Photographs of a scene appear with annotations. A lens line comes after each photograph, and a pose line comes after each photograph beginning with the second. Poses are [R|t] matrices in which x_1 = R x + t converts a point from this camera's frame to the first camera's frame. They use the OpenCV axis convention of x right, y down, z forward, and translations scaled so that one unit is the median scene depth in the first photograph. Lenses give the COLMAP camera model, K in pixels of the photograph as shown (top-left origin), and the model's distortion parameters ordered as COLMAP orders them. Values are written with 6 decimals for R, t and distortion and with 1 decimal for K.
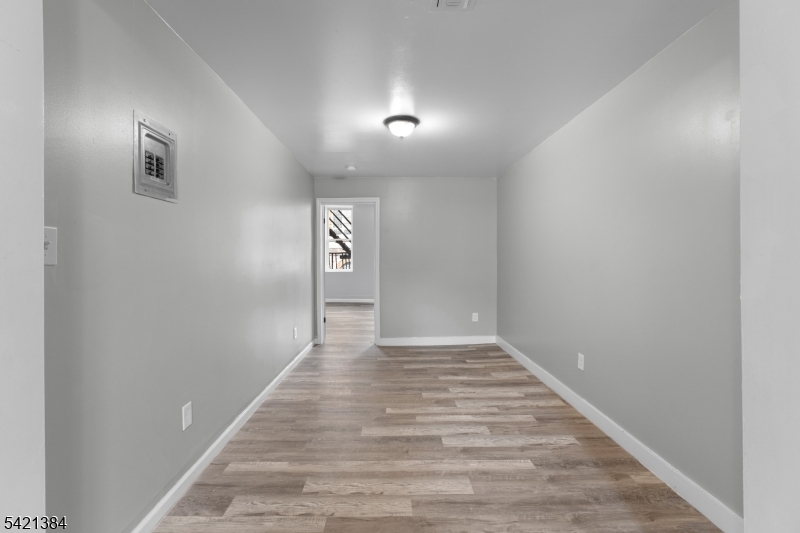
lens RADIAL K [[356.8, 0, 396.2], [0, 356.8, 258.1], [0, 0, 1]] dist [-0.000246, -0.000230]
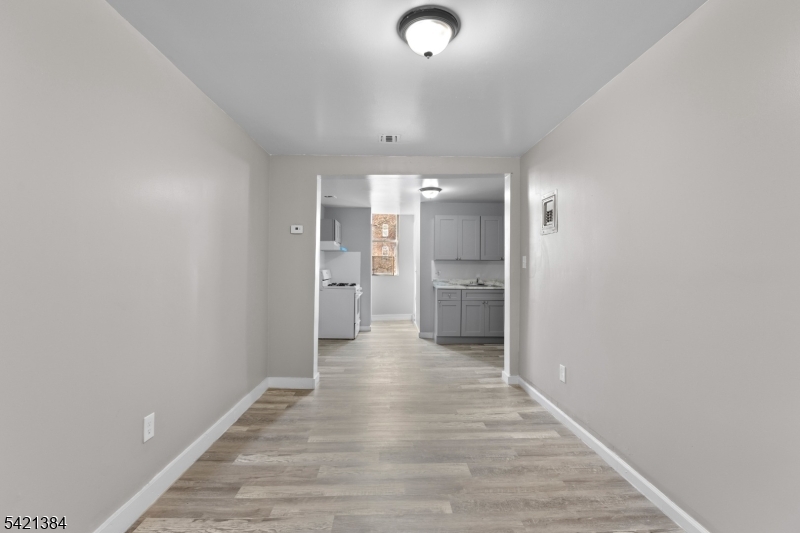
lens RADIAL K [[345.8, 0, 405.9], [0, 345.8, 265.2], [0, 0, 1]] dist [-0.000593, -0.000100]
pose [[-0.999368, -0.000589, -0.035541, 0.076919], [-0.000528, 0.999998, -0.001725, -0.001570], [0.035542, -0.001705, -0.999367, 1.676831]]
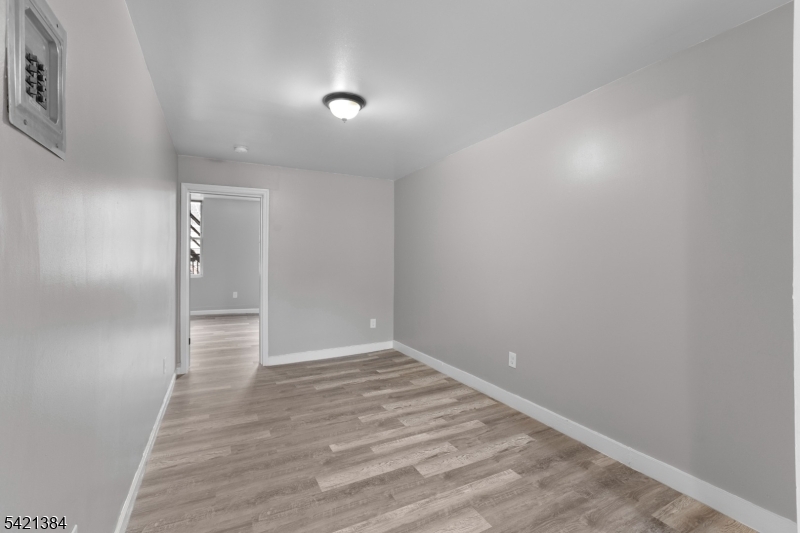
lens RADIAL K [[356.8, 0, 396.2], [0, 356.8, 258.1], [0, 0, 1]] dist [-0.000246, -0.000230]
pose [[0.895052, 0.005030, 0.445934, -0.271730], [-0.001722, 0.999968, -0.007823, -0.003396], [-0.445959, 0.006234, 0.895032, 0.206348]]
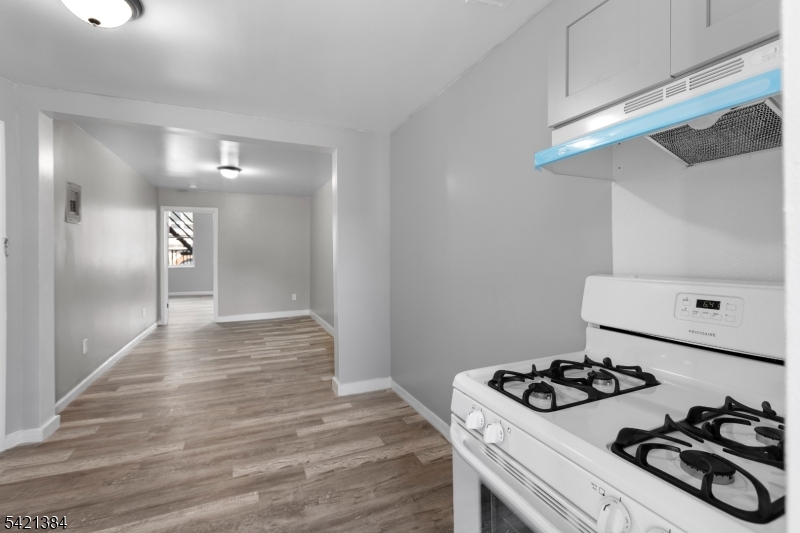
lens RADIAL K [[365.8, 0, 401.3], [0, 365.8, 253.8], [0, 0, 1]] dist [0.000675, 0.000056]
pose [[0.923474, 0.000926, 0.383660, 0.105709], [-0.001108, 0.999999, 0.000254, -0.007049], [-0.383660, -0.000660, 0.923474, -0.861554]]
